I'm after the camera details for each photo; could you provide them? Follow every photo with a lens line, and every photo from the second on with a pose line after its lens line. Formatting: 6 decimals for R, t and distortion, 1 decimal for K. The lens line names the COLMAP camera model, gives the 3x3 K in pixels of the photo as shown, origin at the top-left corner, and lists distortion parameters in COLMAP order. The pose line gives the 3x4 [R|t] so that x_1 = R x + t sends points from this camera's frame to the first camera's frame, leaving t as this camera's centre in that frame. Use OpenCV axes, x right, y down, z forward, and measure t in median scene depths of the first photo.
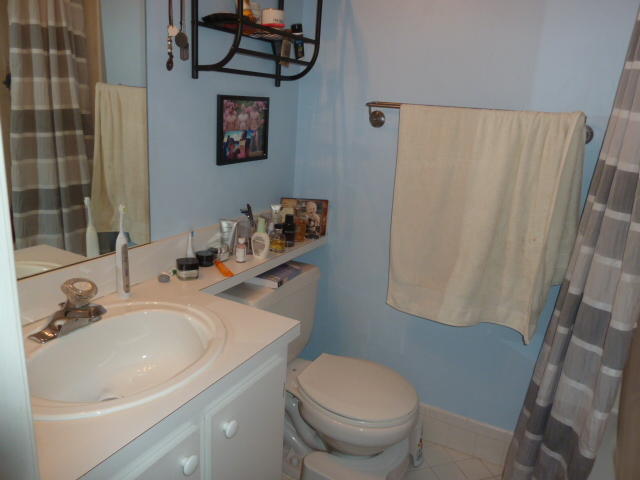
lens RADIAL K [[479.8, 0, 320.0], [0, 479.8, 240.0], [0, 0, 1]] dist [0.002145, -0.054586]
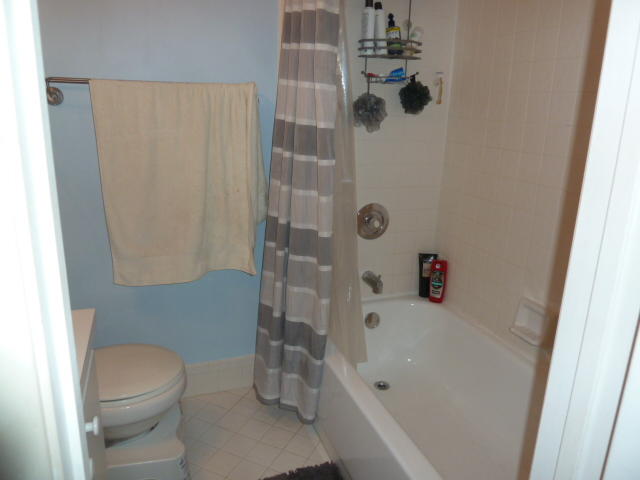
lens RADIAL K [[482.9, 0, 320.3], [0, 482.9, 238.2], [0, 0, 1]] dist [0.000598, 0.001417]
pose [[0.675553, -0.238351, 0.697723, -0.309542], [0.212742, 0.969071, 0.125065, 0.007859], [-0.705953, 0.063947, 0.705366, -0.003616]]
